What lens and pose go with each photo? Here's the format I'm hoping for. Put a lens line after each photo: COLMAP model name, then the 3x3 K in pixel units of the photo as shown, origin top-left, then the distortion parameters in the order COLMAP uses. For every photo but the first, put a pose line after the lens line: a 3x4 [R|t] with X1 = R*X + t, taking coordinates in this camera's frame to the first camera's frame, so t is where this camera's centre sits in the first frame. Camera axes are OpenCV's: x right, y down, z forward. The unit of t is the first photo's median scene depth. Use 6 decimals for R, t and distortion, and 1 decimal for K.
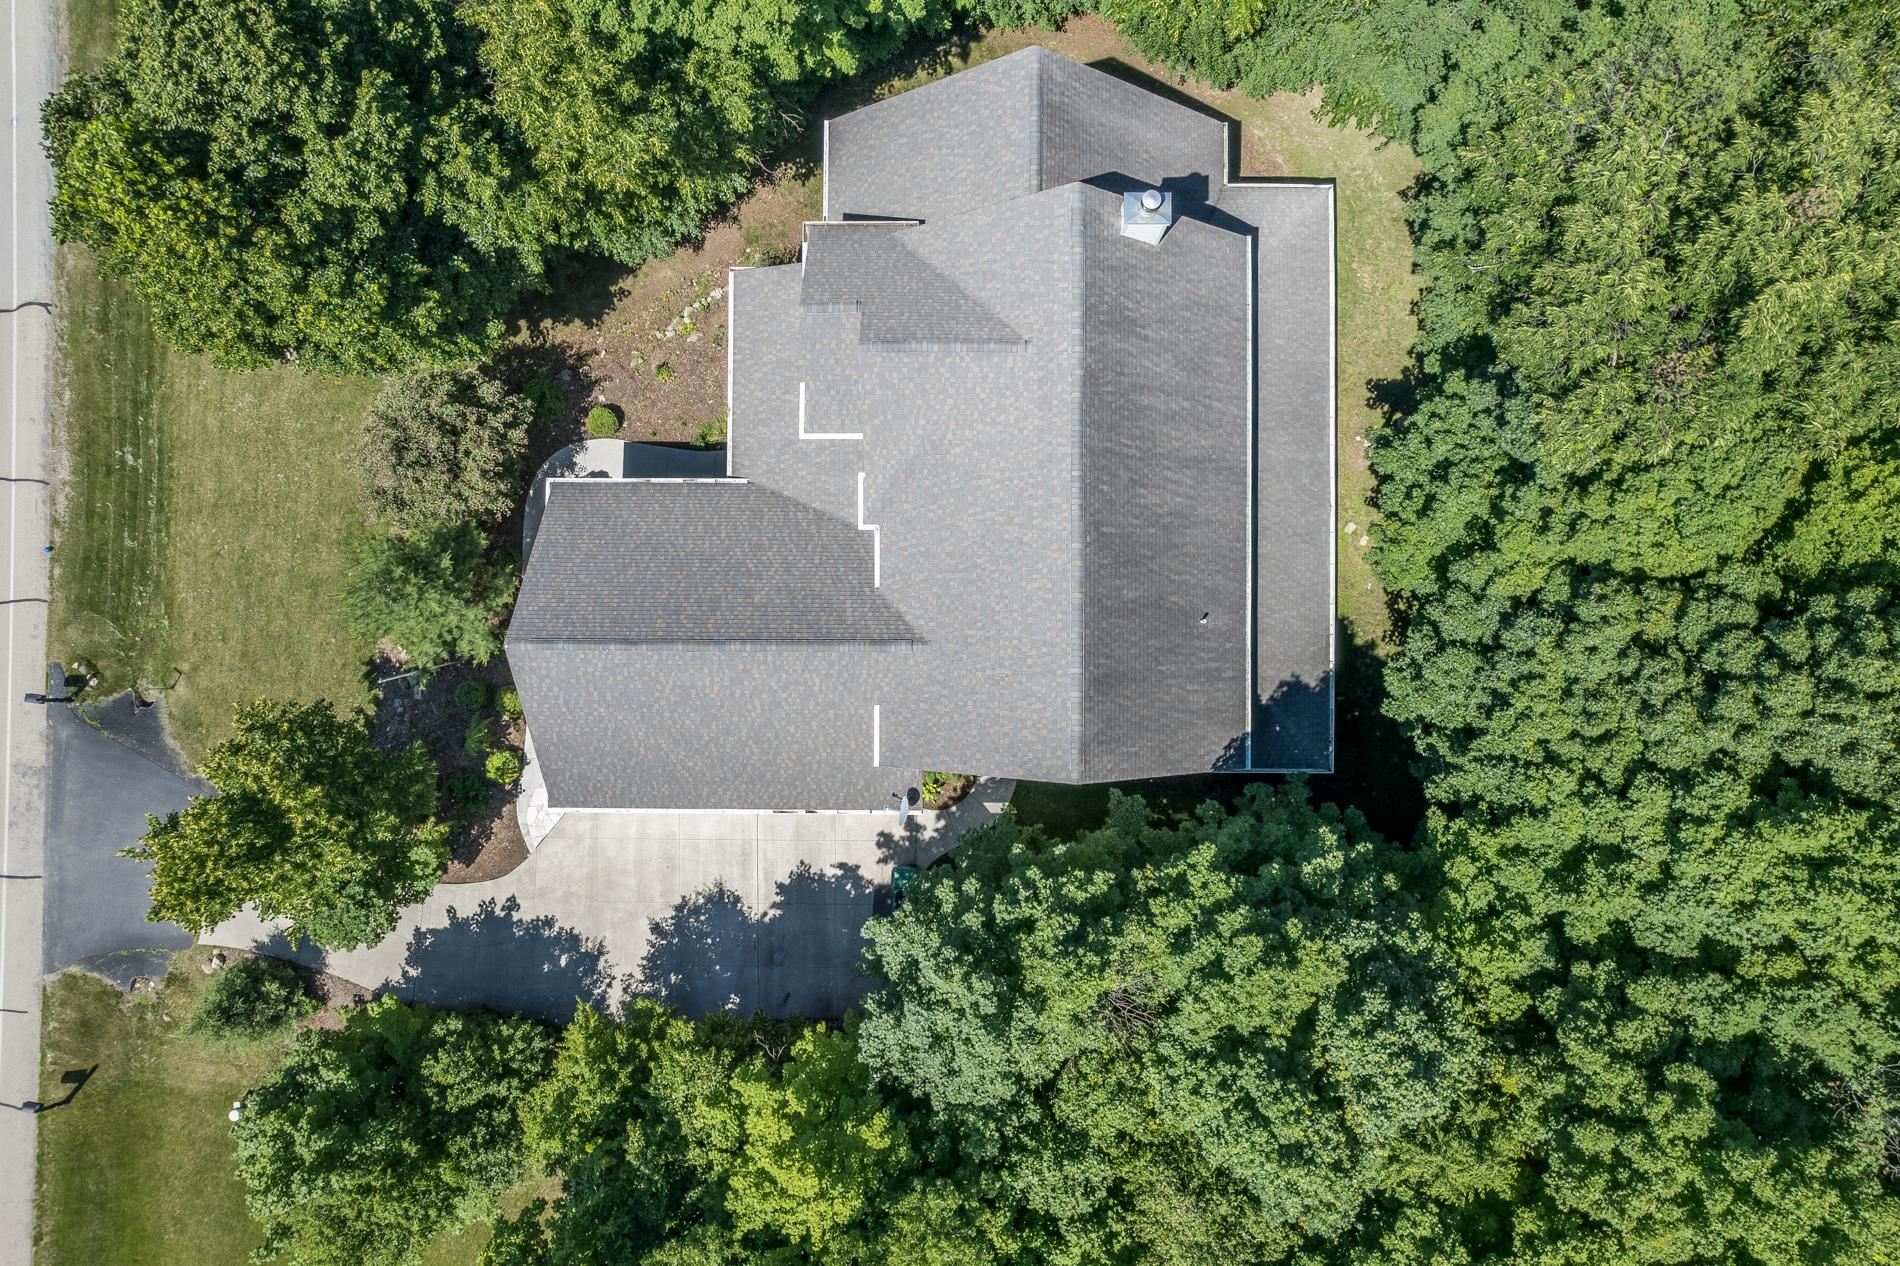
lens RADIAL K [[1220.9, 0, 953.4], [0, 1220.9, 626.3], [0, 0, 1]] dist [-0.077385, 0.068201]
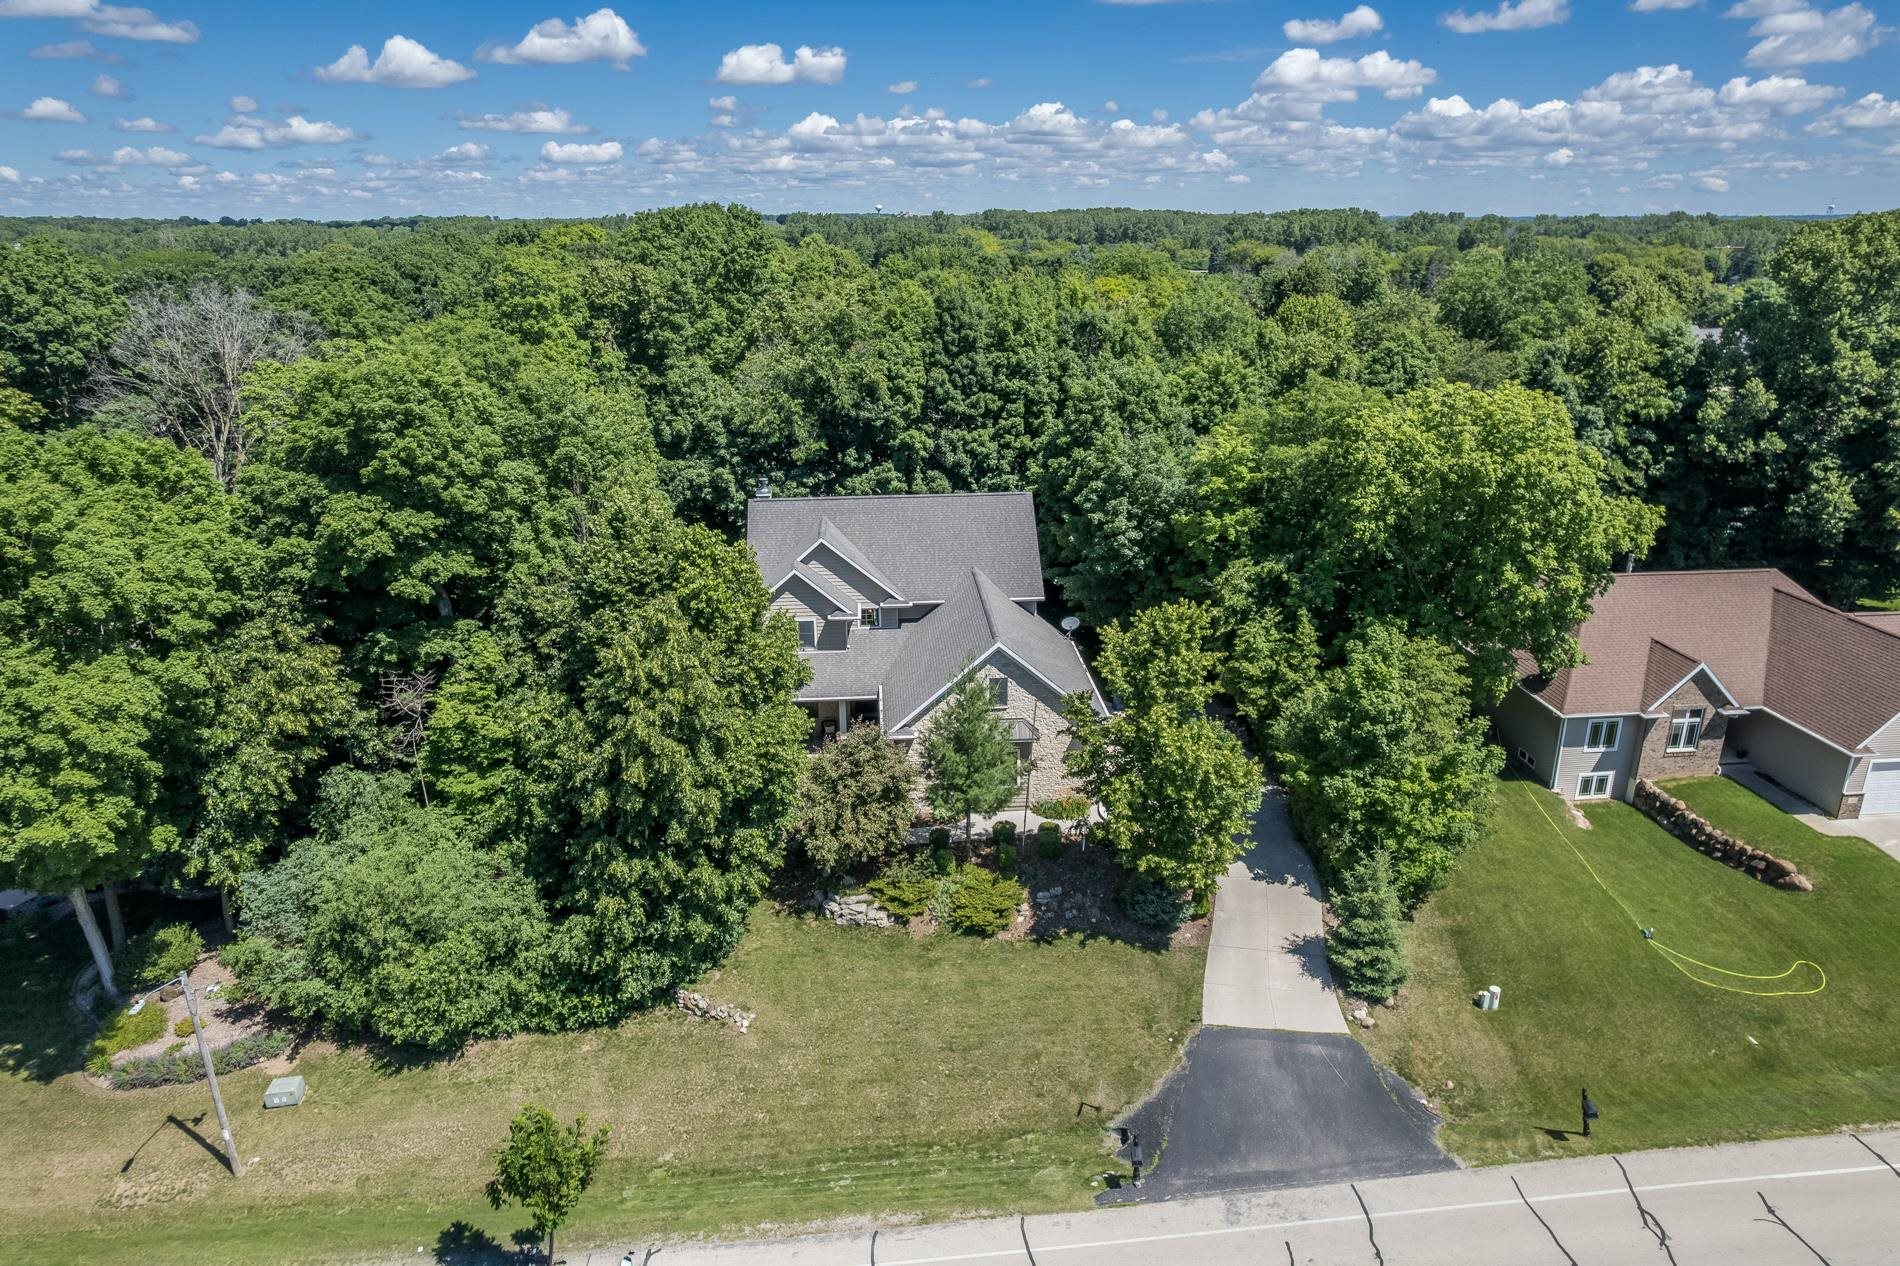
lens RADIAL K [[1220.9, 0, 953.4], [0, 1220.9, 626.3], [0, 0, 1]] dist [-0.077385, 0.068201]
pose [[-0.075421, -0.326942, 0.942030, -1.470034], [0.997152, -0.025053, 0.071140, -0.122181], [0.000342, 0.944712, 0.327900, 0.374900]]
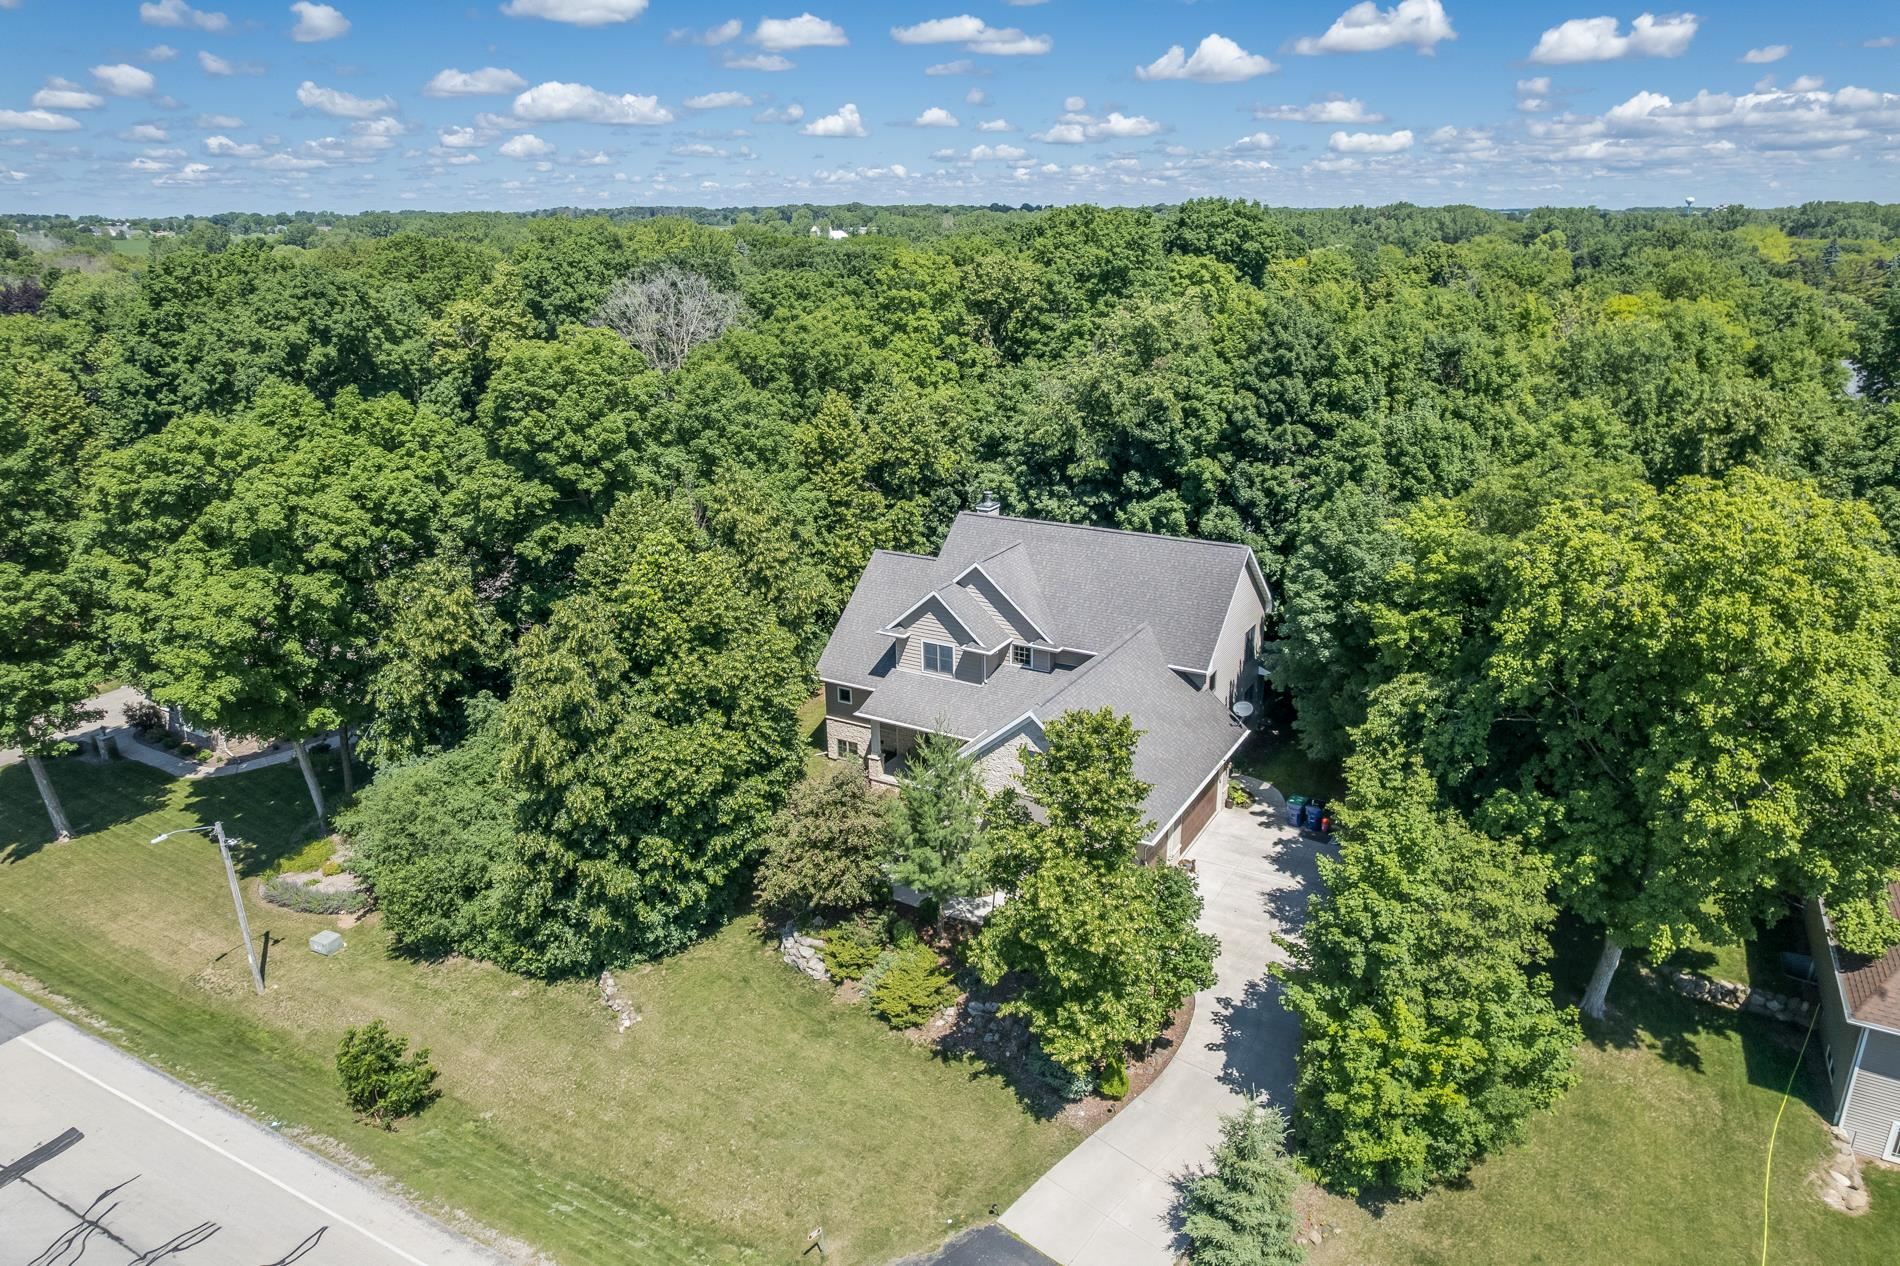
lens RADIAL K [[1220.9, 0, 953.4], [0, 1220.9, 626.3], [0, 0, 1]] dist [-0.077385, 0.068201]
pose [[0.494786, -0.292965, 0.818143, -1.202134], [0.868967, 0.156951, -0.469321, 0.455225], [0.009086, 0.943153, 0.332234, 0.366763]]
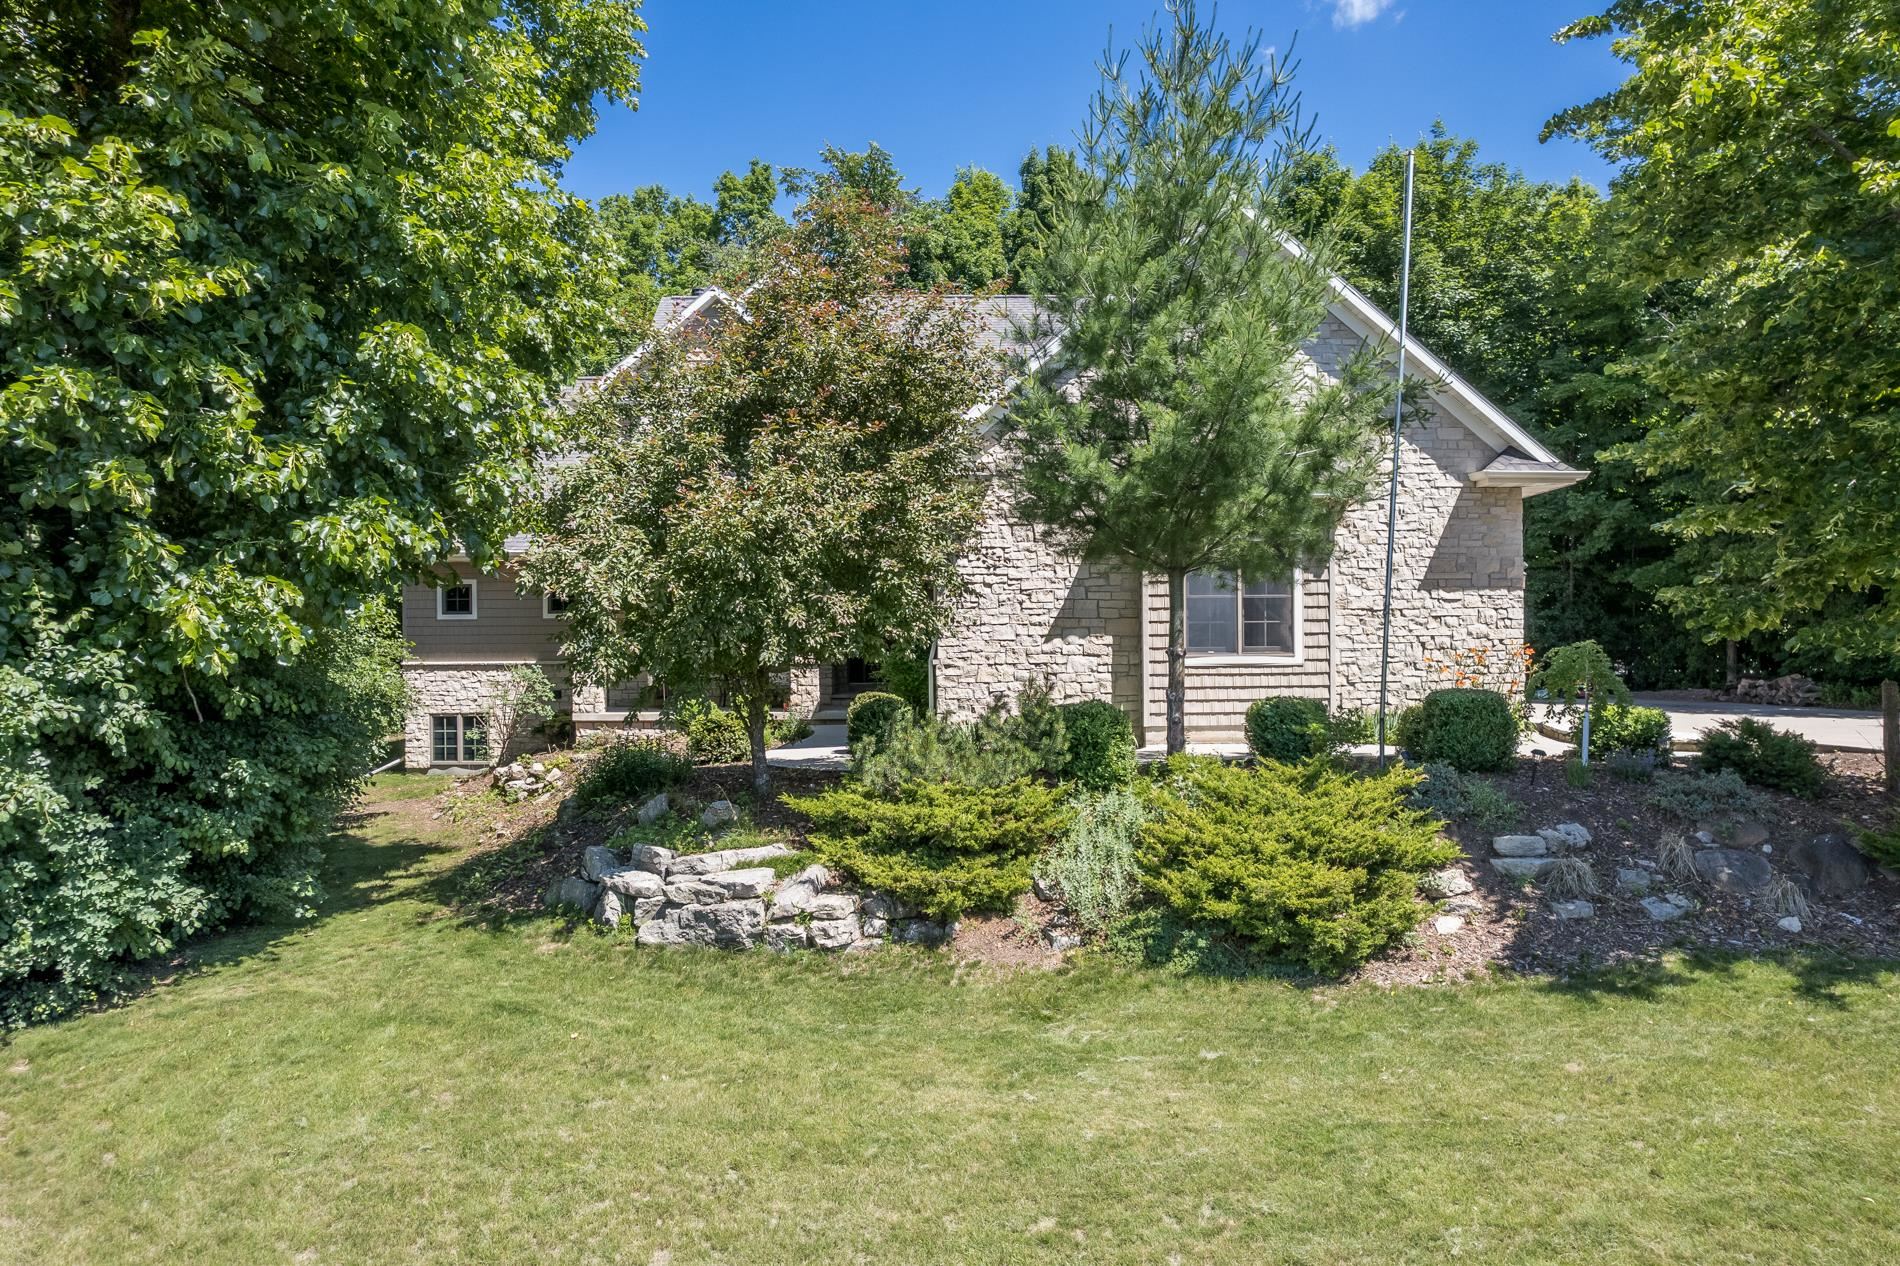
lens RADIAL K [[1223.1, 0, 974.4], [0, 1223.1, 656.8], [0, 0, 1]] dist [-0.072031, 0.065298]
pose [[-0.035363, -0.006471, 0.999354, -0.726952], [0.999351, 0.006569, 0.035406, -0.093690], [-0.006794, 0.999957, 0.006235, 0.962584]]
